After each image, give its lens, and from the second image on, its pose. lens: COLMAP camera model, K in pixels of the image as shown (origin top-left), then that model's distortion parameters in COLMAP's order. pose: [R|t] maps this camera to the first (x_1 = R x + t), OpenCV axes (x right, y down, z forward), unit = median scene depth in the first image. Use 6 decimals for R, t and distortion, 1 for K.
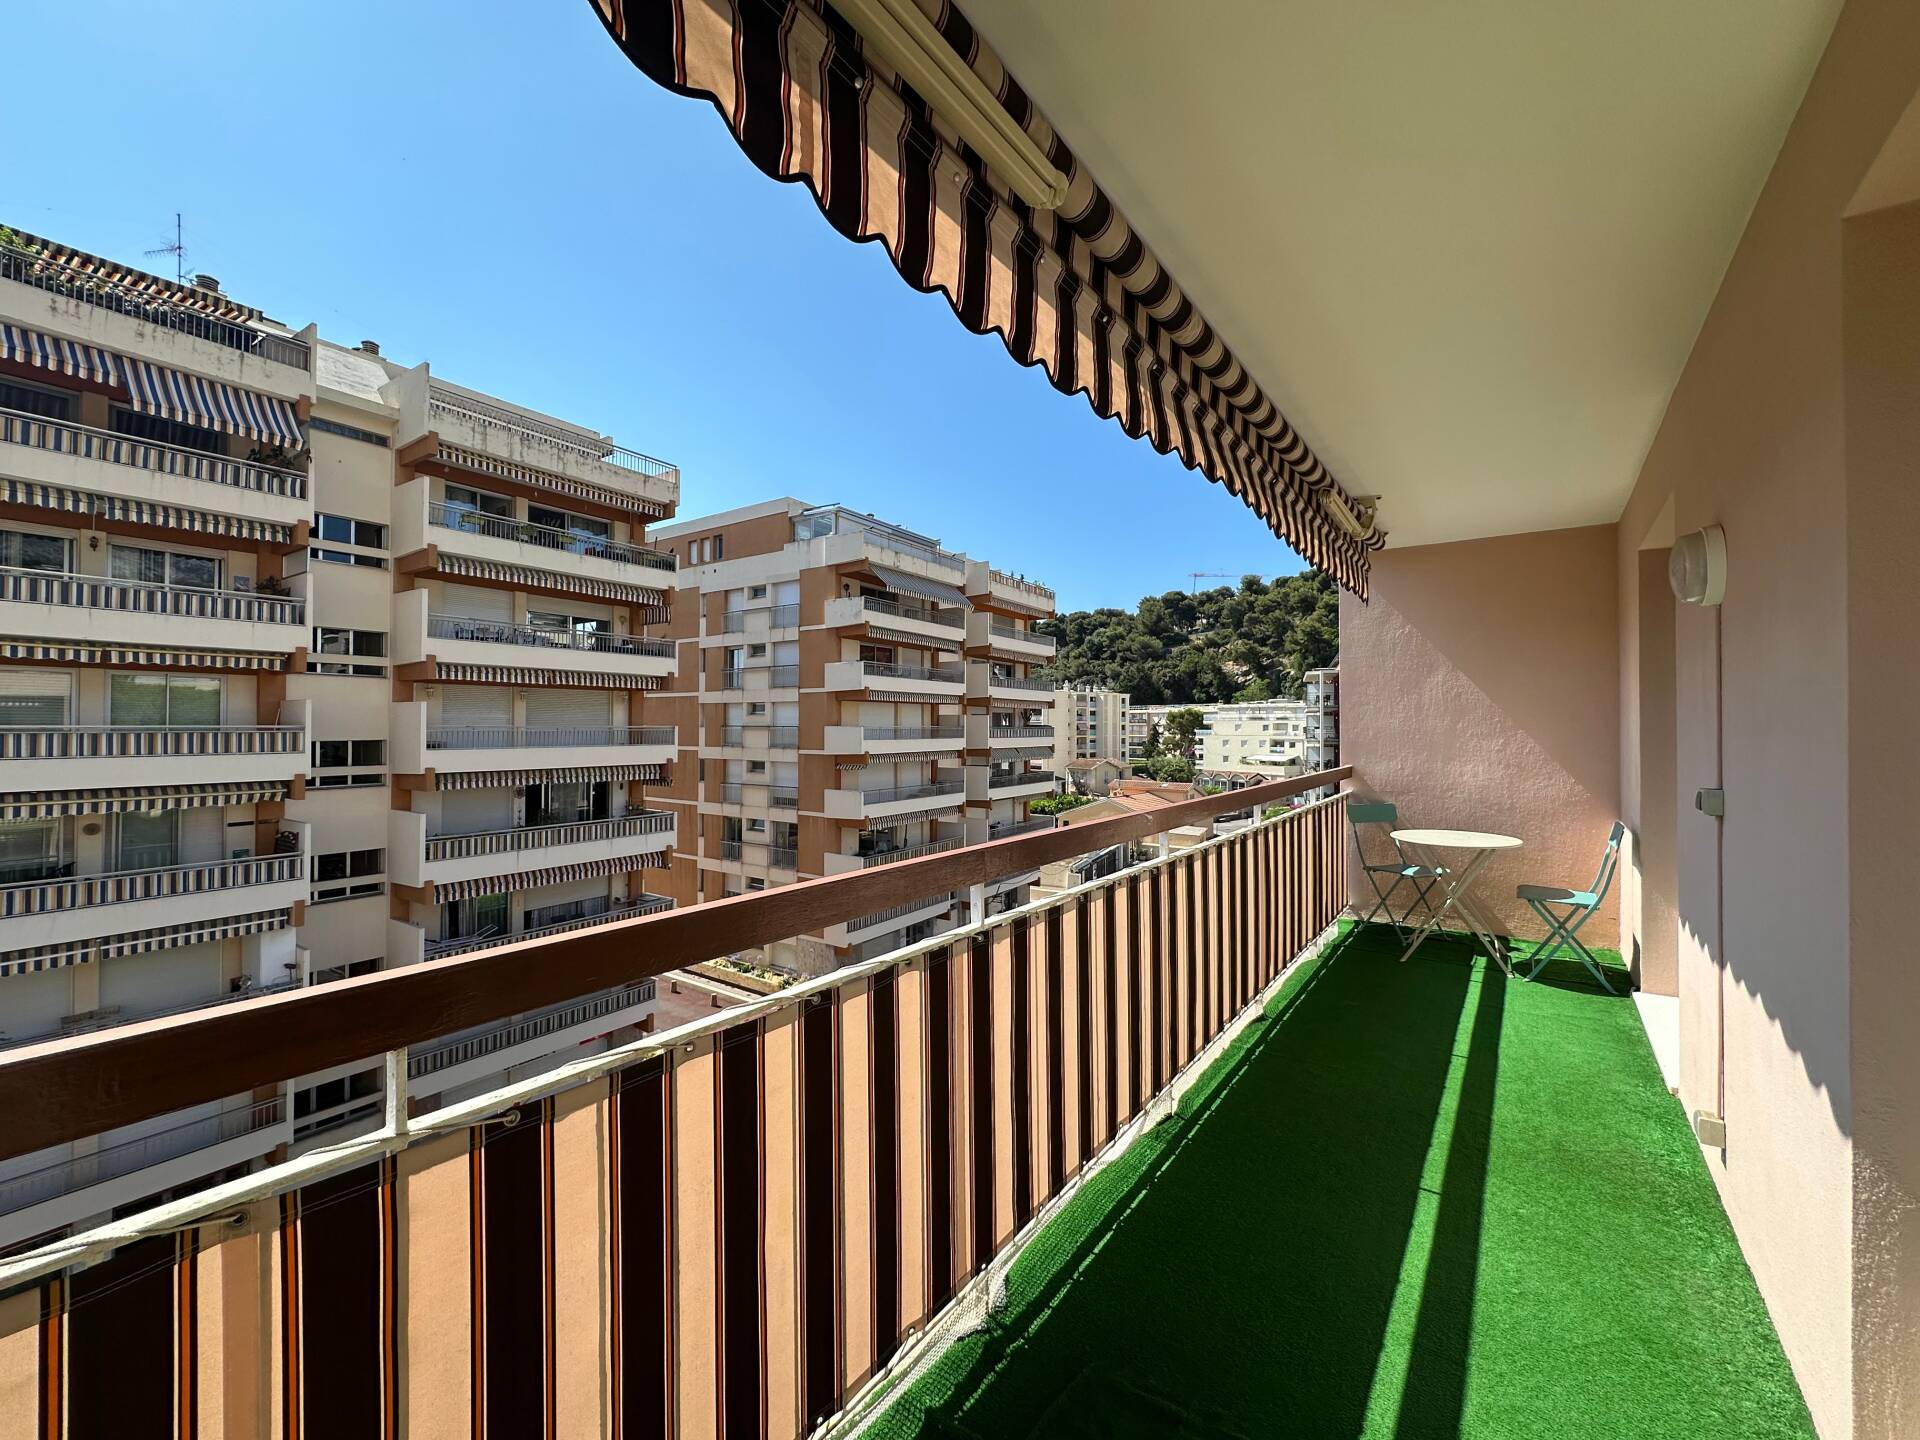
lens RADIAL K [[778.4, 0, 965.1], [0, 778.4, 722.2], [0, 0, 1]] dist [0.002634, 0.000001]
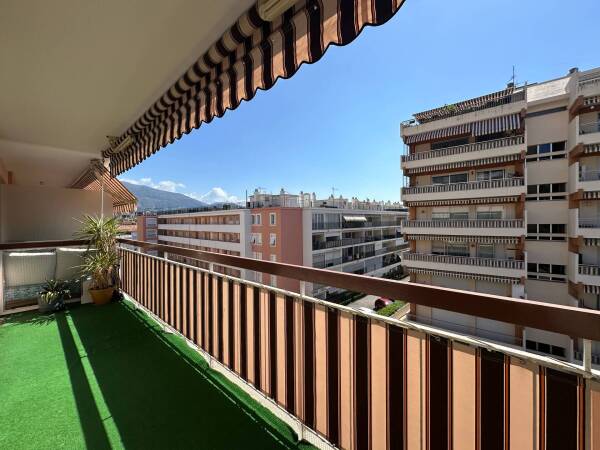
lens RADIAL K [[243.2, 0, 300.1], [0, 243.2, 224.9], [0, 0, 1]] dist [0.002634, 0.000001]
pose [[-0.108624, 0.015118, -0.993968, 0.180614], [0.014550, 0.999801, 0.013617, 0.002462], [0.993976, -0.012983, -0.108823, 0.241384]]
